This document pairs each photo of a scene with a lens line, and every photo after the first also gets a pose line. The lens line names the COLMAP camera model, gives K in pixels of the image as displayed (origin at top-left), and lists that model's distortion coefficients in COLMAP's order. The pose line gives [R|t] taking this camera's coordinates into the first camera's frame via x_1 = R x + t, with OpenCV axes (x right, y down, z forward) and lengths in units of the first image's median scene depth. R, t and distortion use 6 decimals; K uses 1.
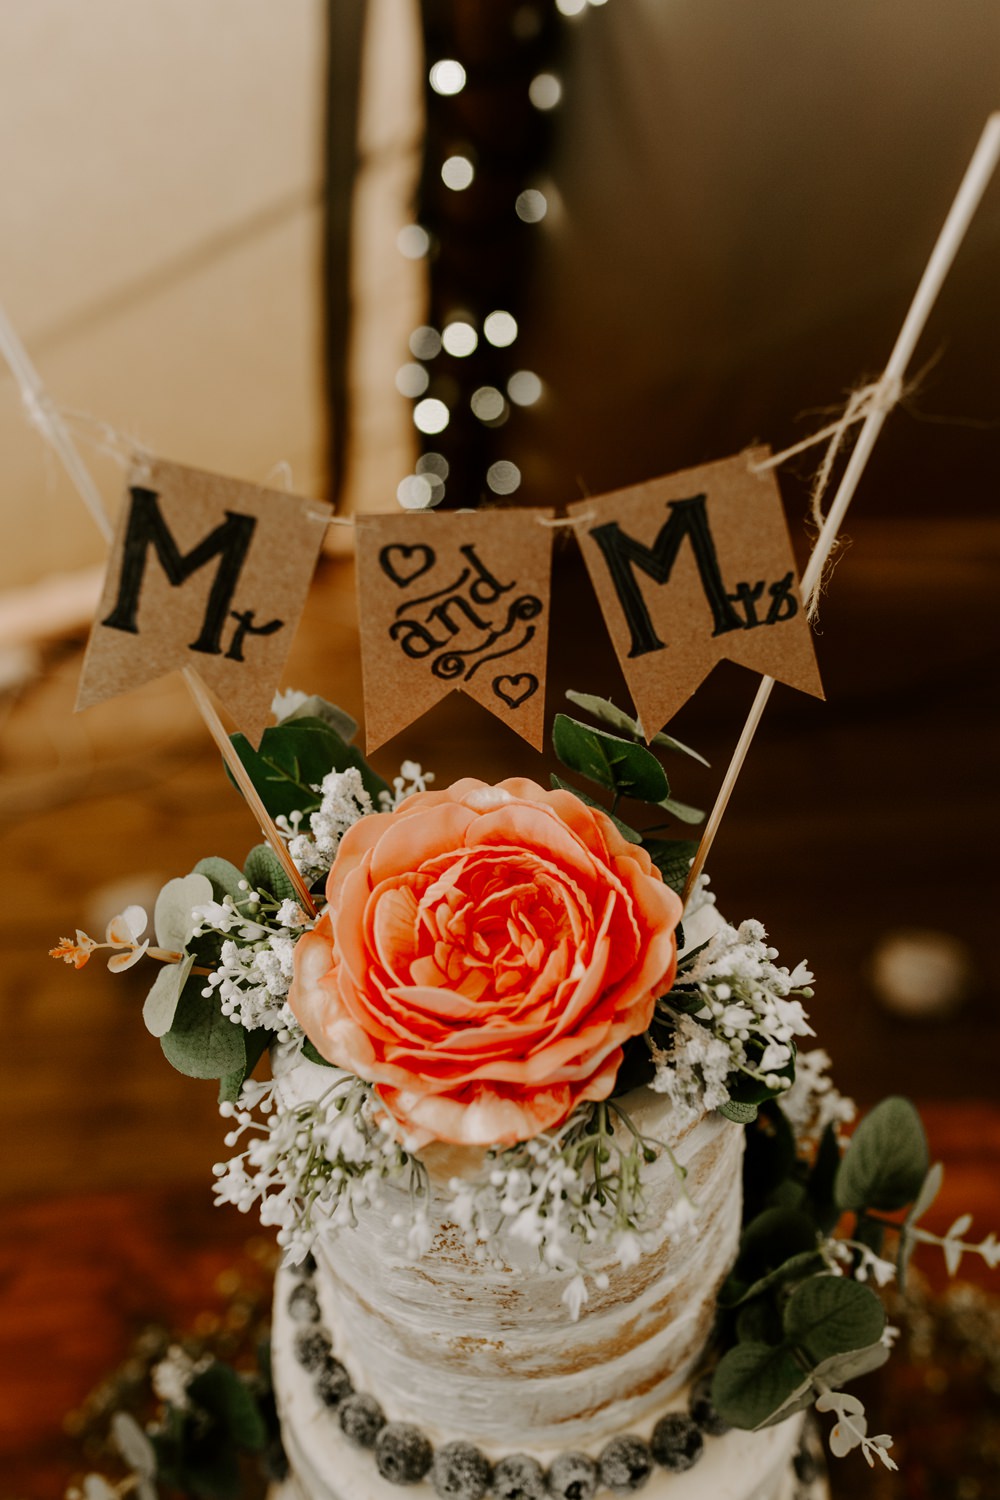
lens RADIAL K [[1401.4, 0, 500.0], [0, 1401.4, 750.0], [0, 0, 1]] dist [-0.001868, 0.005628]
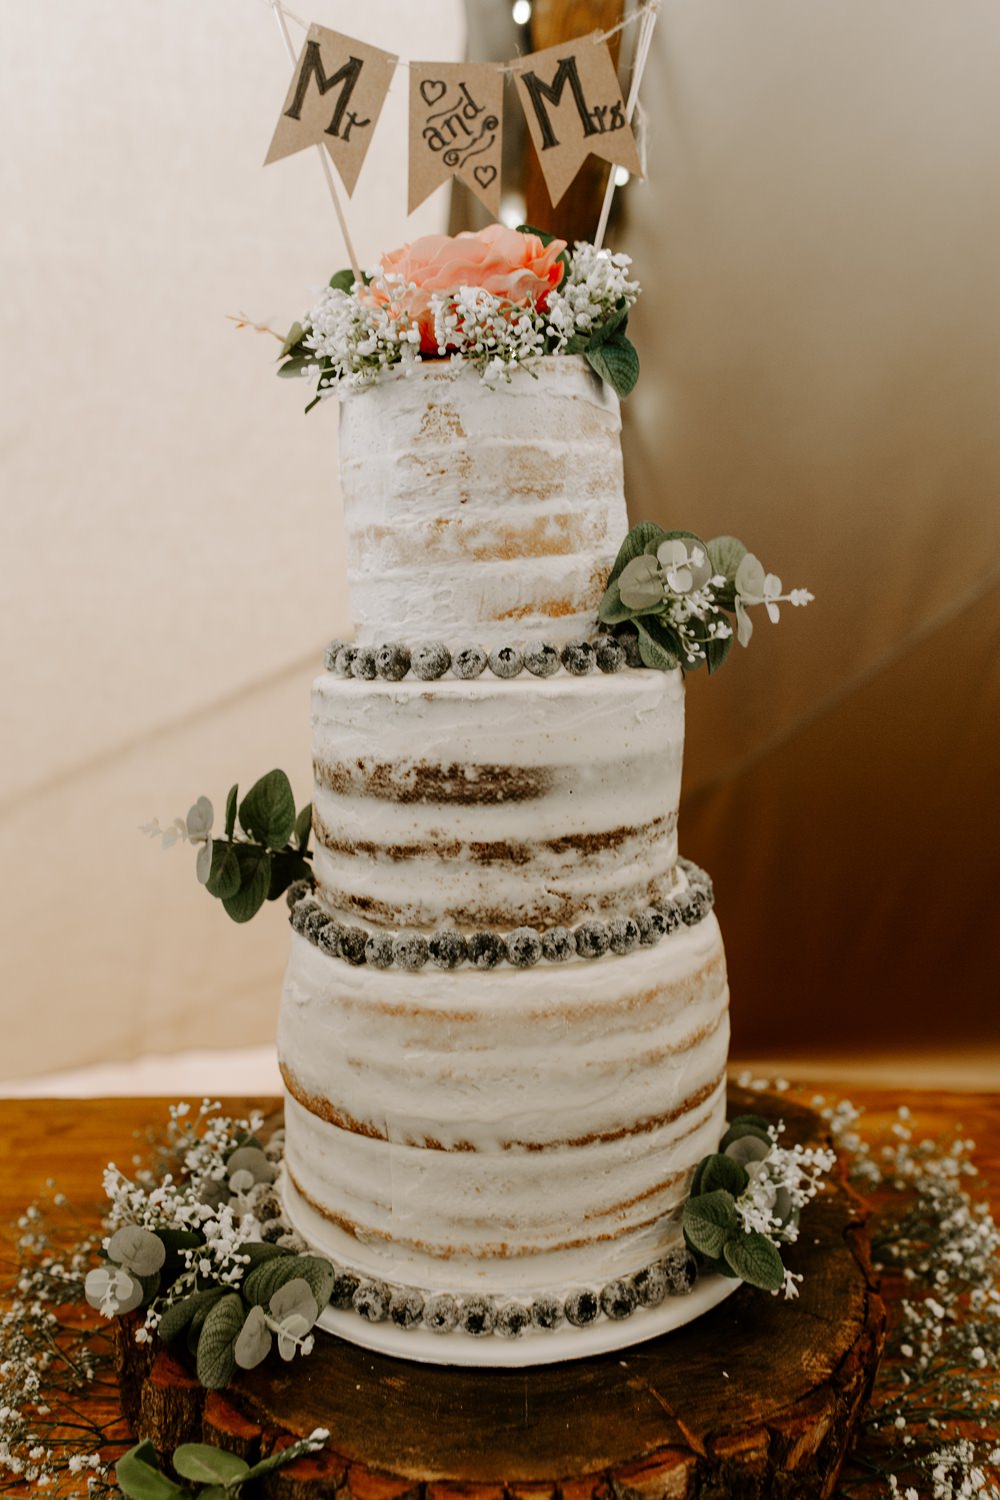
lens RADIAL K [[1401.4, 0, 500.0], [0, 1401.4, 750.0], [0, 0, 1]] dist [-0.001868, 0.005628]
pose [[0.997682, 0.021309, -0.064624, 0.183754], [-0.049354, 0.880407, -0.471644, 1.661532], [0.046845, 0.473740, 0.879418, -0.352735]]
